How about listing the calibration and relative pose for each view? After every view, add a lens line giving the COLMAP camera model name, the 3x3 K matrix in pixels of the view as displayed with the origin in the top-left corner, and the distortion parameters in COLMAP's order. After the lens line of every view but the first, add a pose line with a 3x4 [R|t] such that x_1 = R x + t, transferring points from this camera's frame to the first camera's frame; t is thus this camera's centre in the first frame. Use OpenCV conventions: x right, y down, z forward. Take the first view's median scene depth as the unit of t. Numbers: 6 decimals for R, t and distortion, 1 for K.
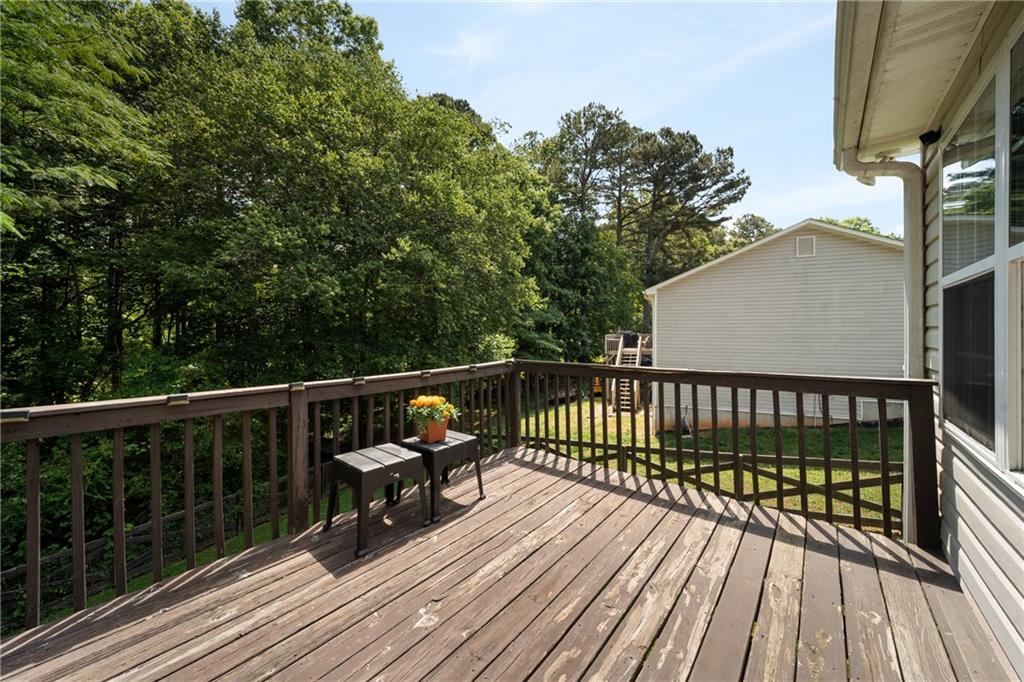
lens RADIAL K [[361.5, 0, 514.5], [0, 361.5, 335.0], [0, 0, 1]] dist [0.001187, 0.000024]
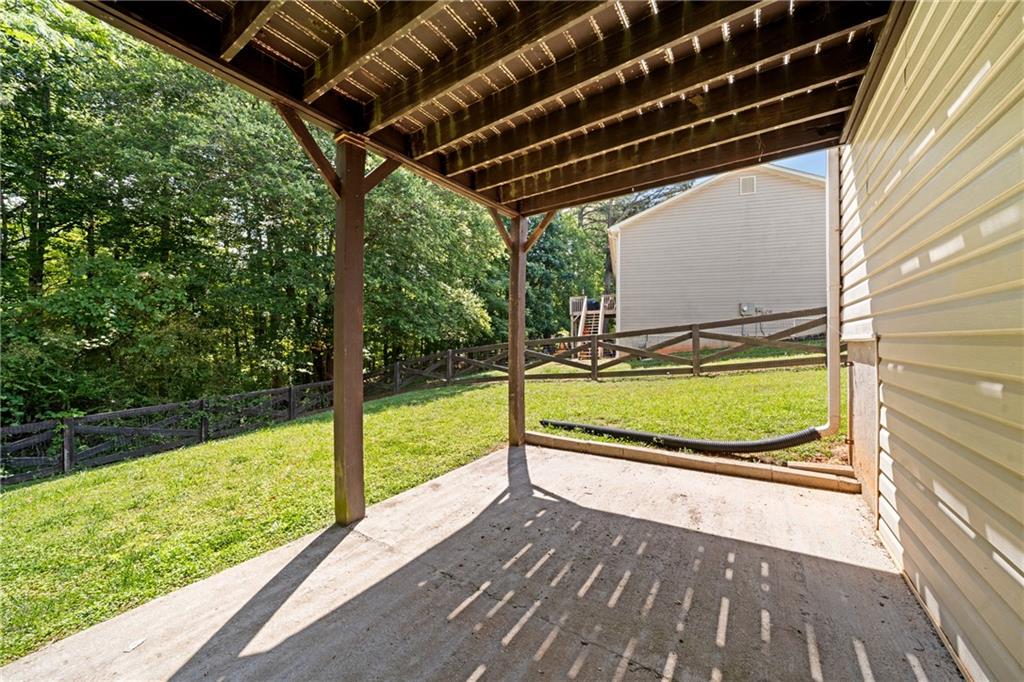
lens RADIAL K [[361.5, 0, 514.5], [0, 361.5, 335.0], [0, 0, 1]] dist [0.001187, 0.000024]
pose [[0.994548, -0.003189, 0.104235, -0.018056], [0.005116, 0.999821, -0.018220, 0.131298], [-0.104158, 0.018654, 0.994386, -0.018968]]
